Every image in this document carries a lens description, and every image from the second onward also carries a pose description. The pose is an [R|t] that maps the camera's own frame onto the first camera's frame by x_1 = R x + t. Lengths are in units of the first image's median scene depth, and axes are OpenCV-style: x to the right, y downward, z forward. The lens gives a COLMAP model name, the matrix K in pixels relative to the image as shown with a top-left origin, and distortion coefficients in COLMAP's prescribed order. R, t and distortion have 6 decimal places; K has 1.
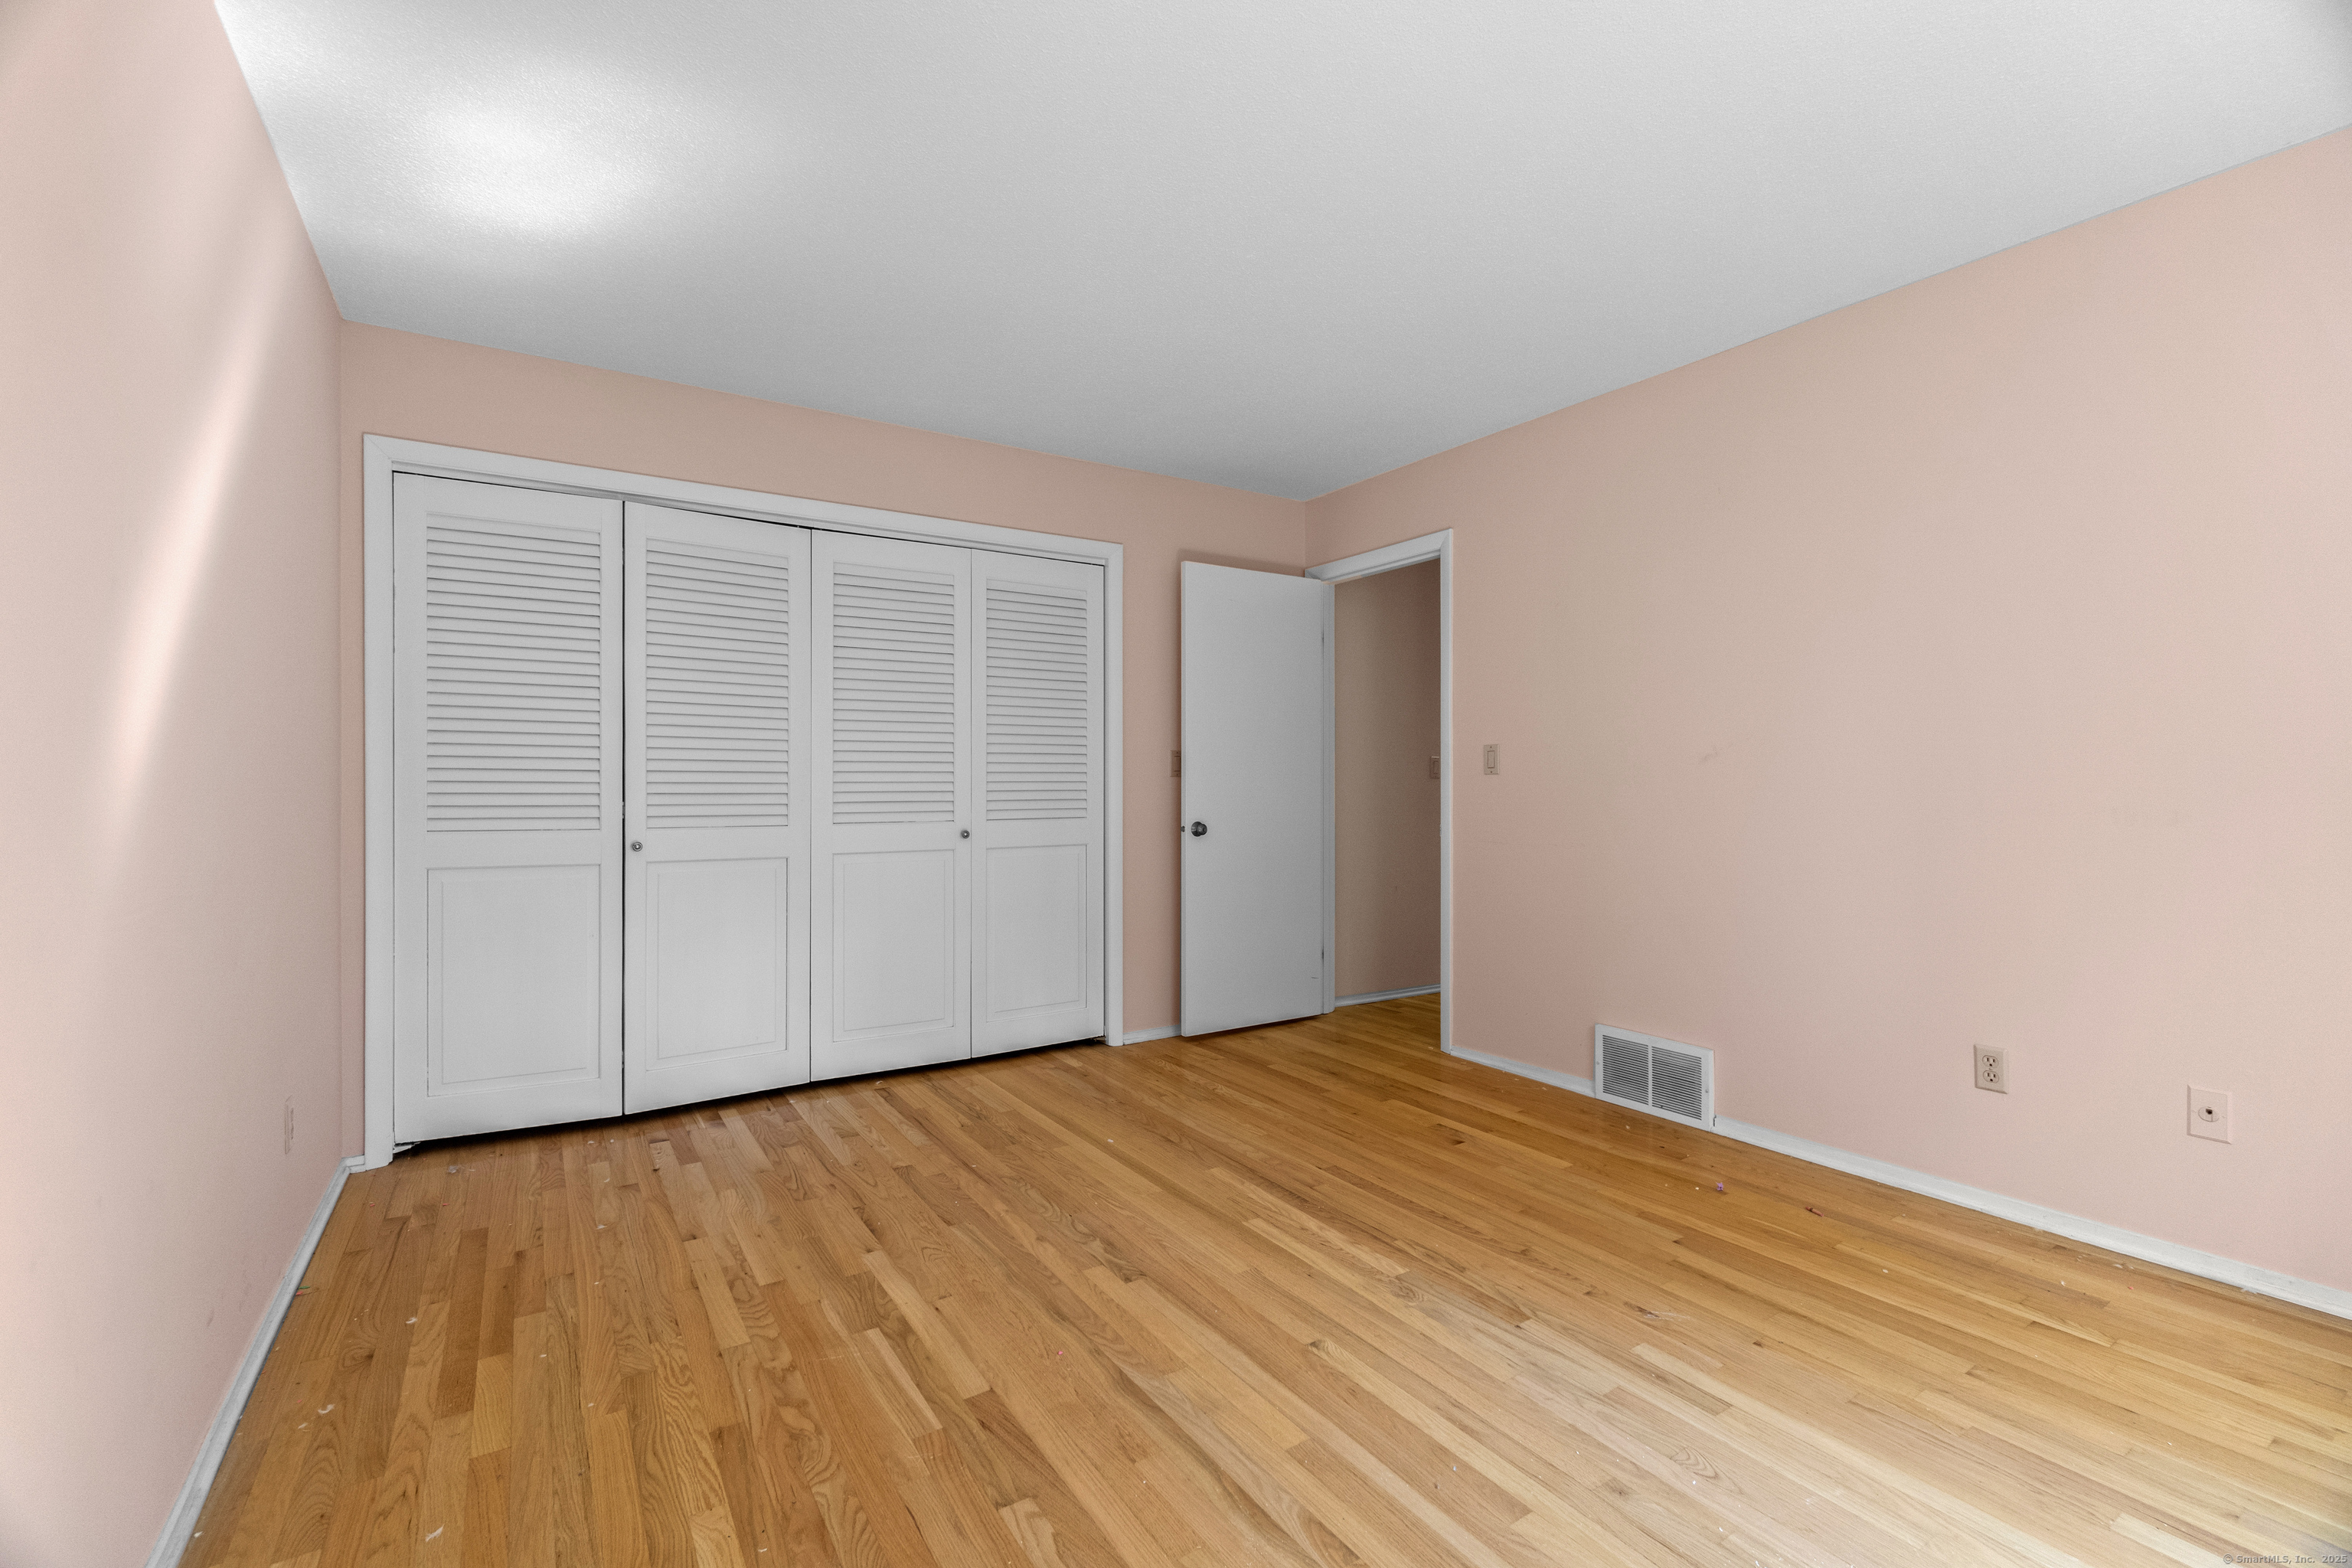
lens RADIAL K [[1013.1, 0, 1170.3], [0, 1013.1, 767.4], [0, 0, 1]] dist [-0.004582, 0.000610]
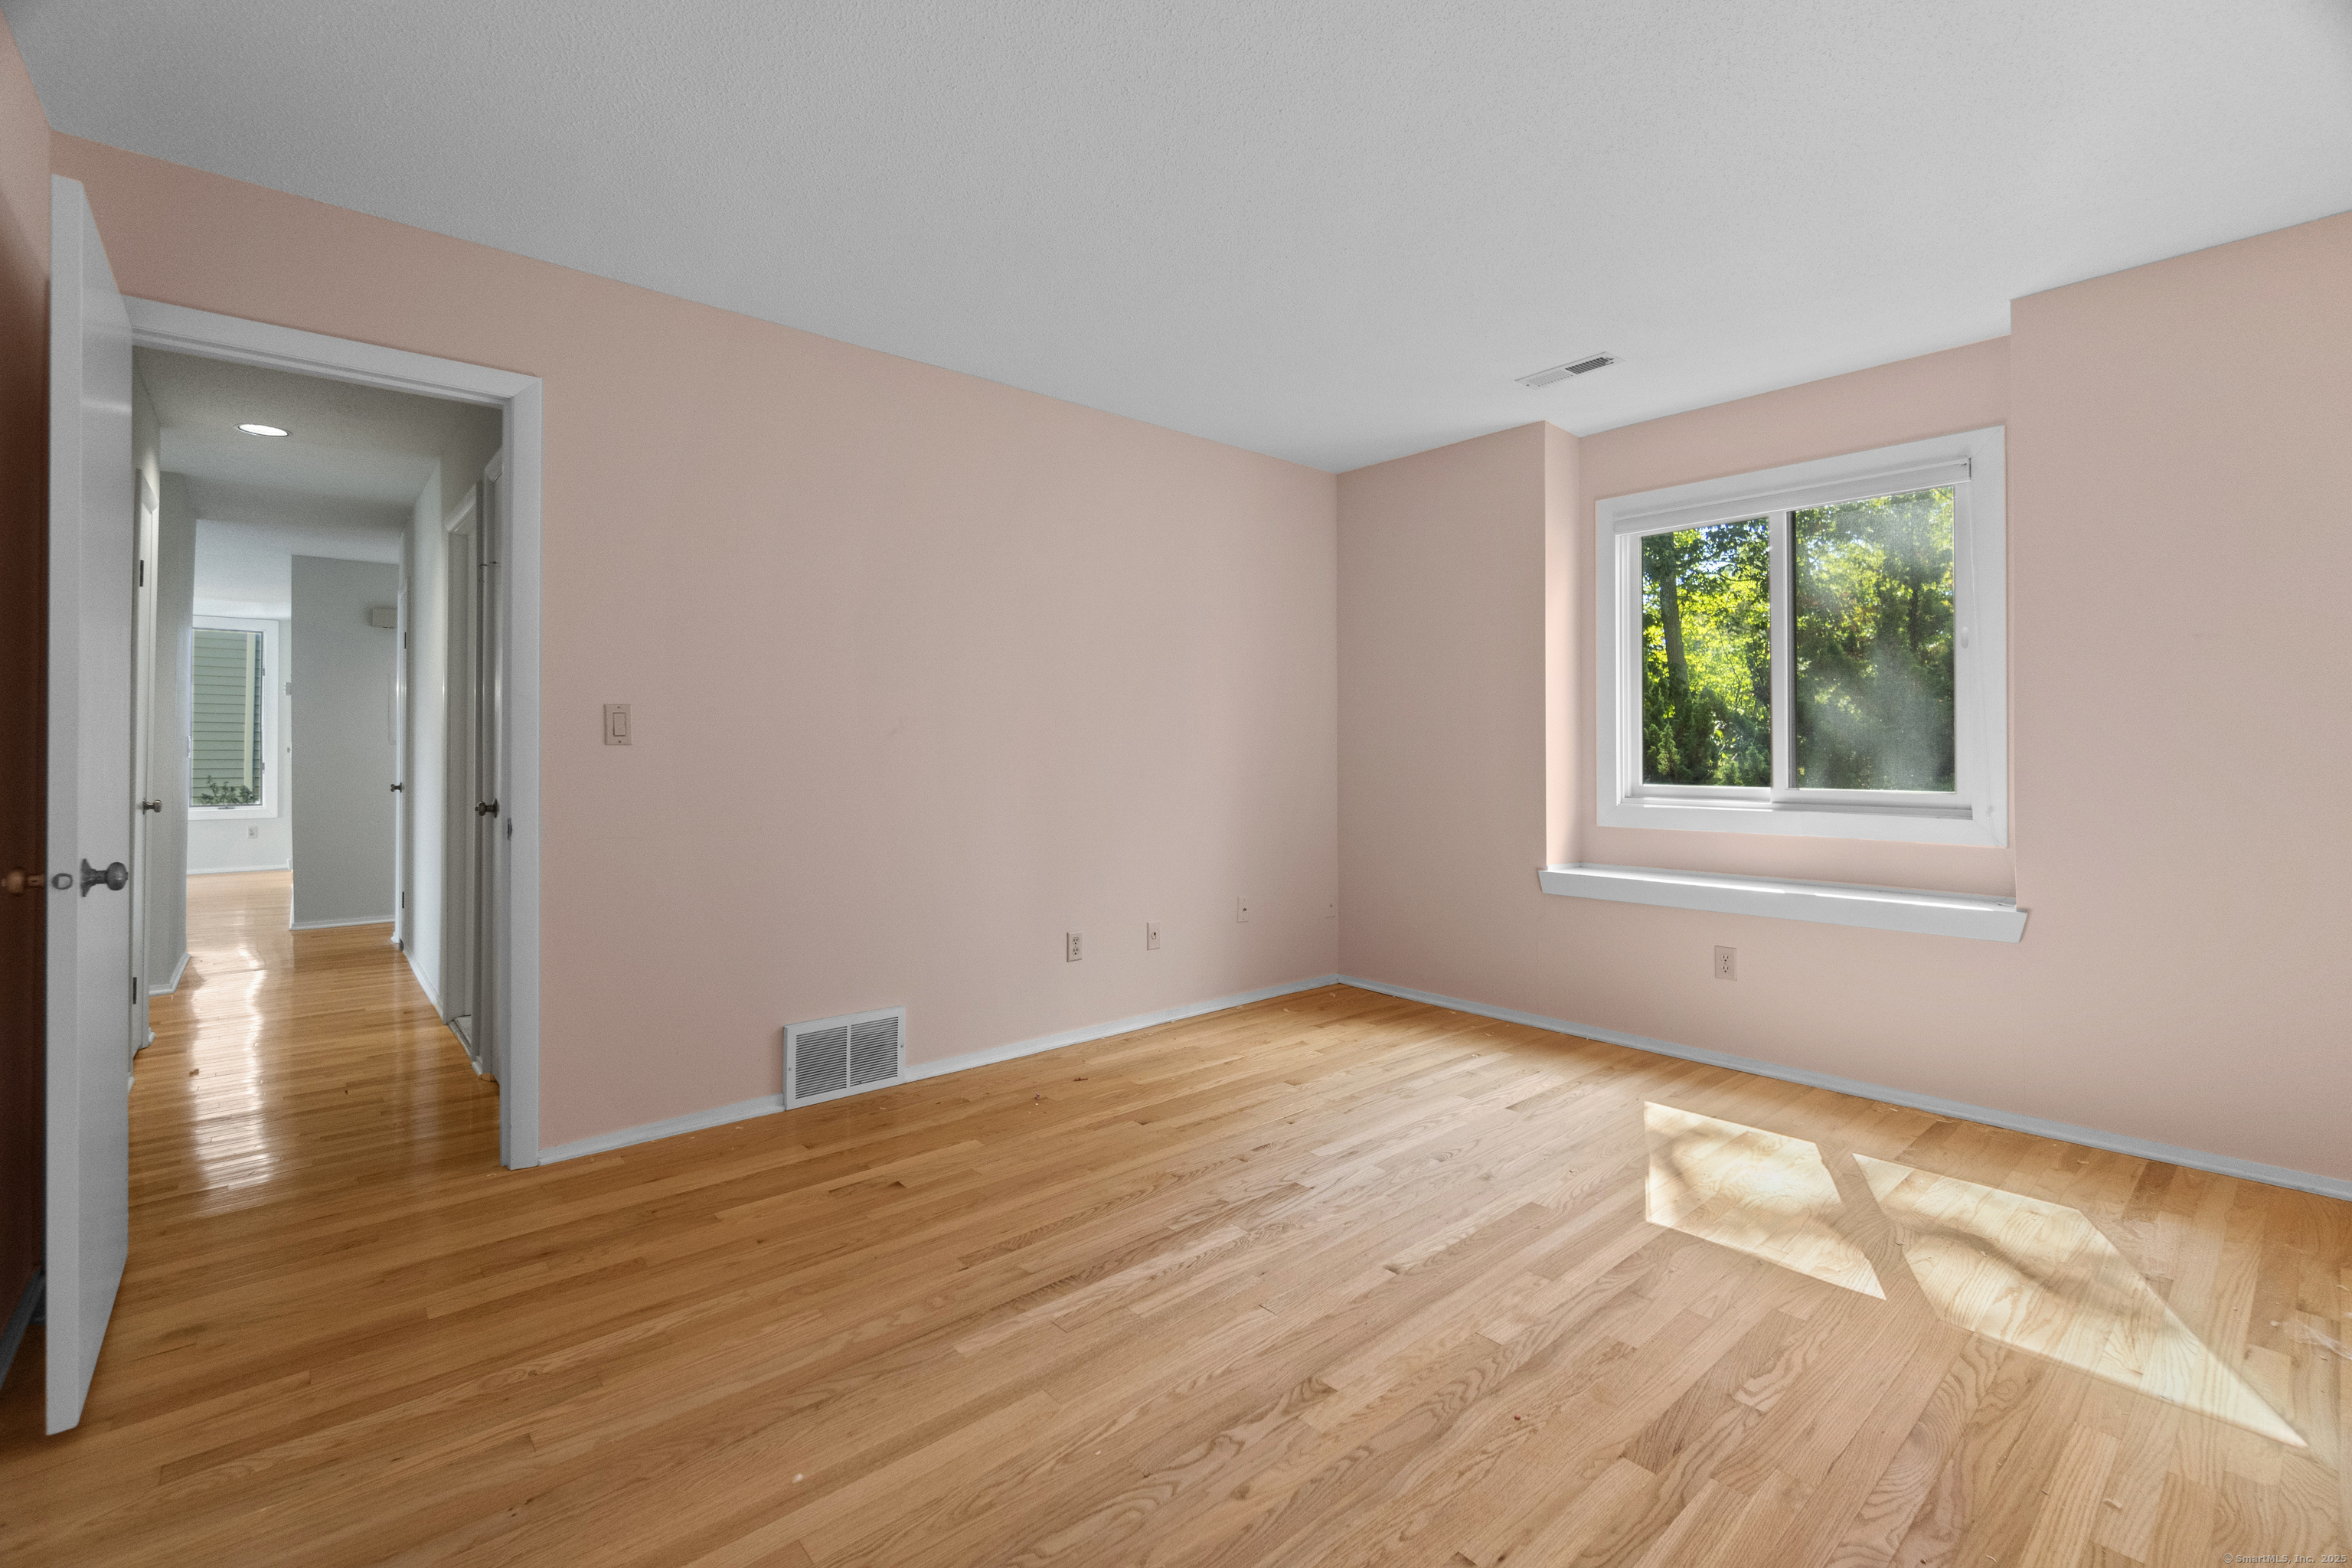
lens RADIAL K [[1024.3, 0, 1170.8], [0, 1024.3, 747.4], [0, 0, 1]] dist [-0.003434, 0.000469]
pose [[-0.147387, 0.007065, 0.989054, -0.665114], [-0.011514, 0.999894, -0.008858, 0.014968], [-0.989012, -0.012693, -0.147290, 1.021744]]
